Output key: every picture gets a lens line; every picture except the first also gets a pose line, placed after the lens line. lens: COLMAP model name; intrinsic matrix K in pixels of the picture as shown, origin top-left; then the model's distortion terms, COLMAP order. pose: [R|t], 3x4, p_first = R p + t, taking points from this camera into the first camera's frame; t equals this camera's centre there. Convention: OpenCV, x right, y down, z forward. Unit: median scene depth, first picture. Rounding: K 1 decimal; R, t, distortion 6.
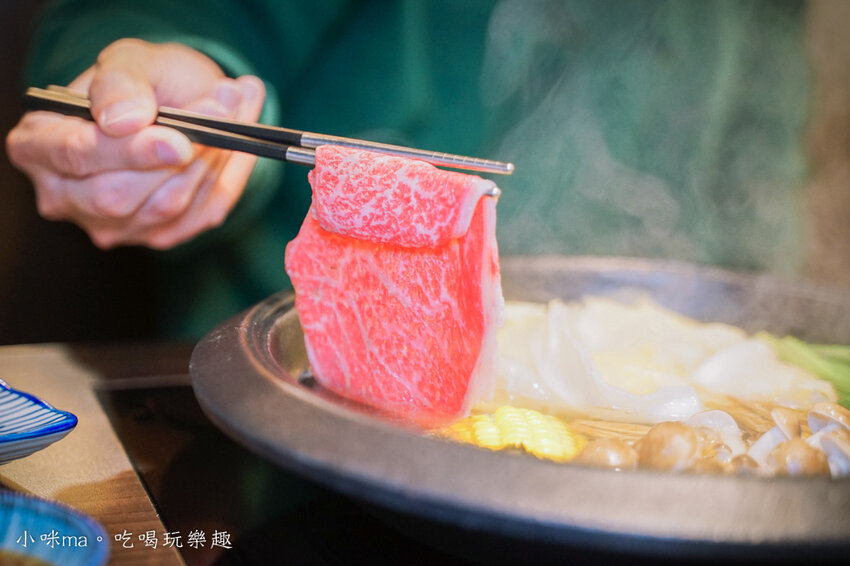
lens RADIAL K [[1514.4, 0, 424.7], [0, 1514.4, 282.0], [0, 0, 1]] dist [-0.428892, 0.000000]
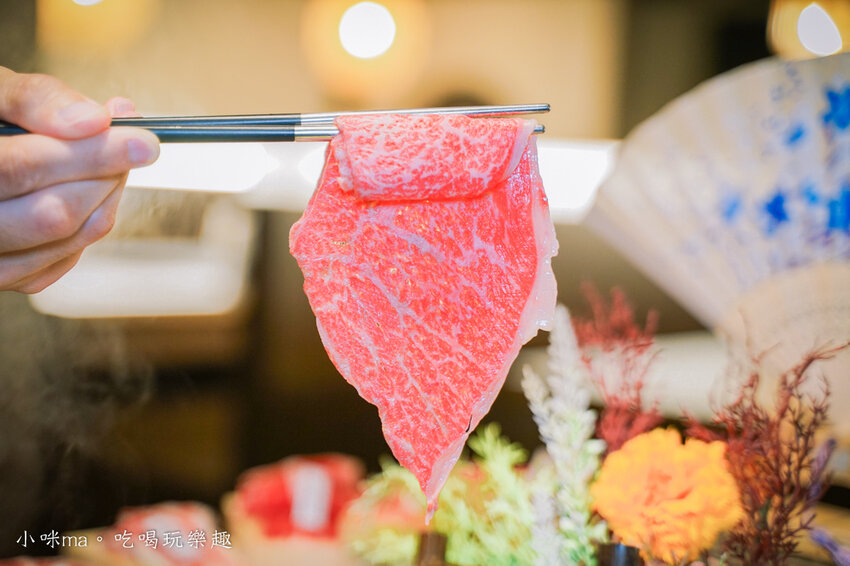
lens RADIAL K [[1514.4, 0, 425.7], [0, 1514.4, 284.8], [0, 0, 1]] dist [-0.428892, 0.000000]
pose [[0.799630, -0.093230, 0.593211, -0.641218], [0.201981, 0.972073, -0.119492, 0.154683], [-0.565504, 0.215367, 0.796129, 0.192327]]
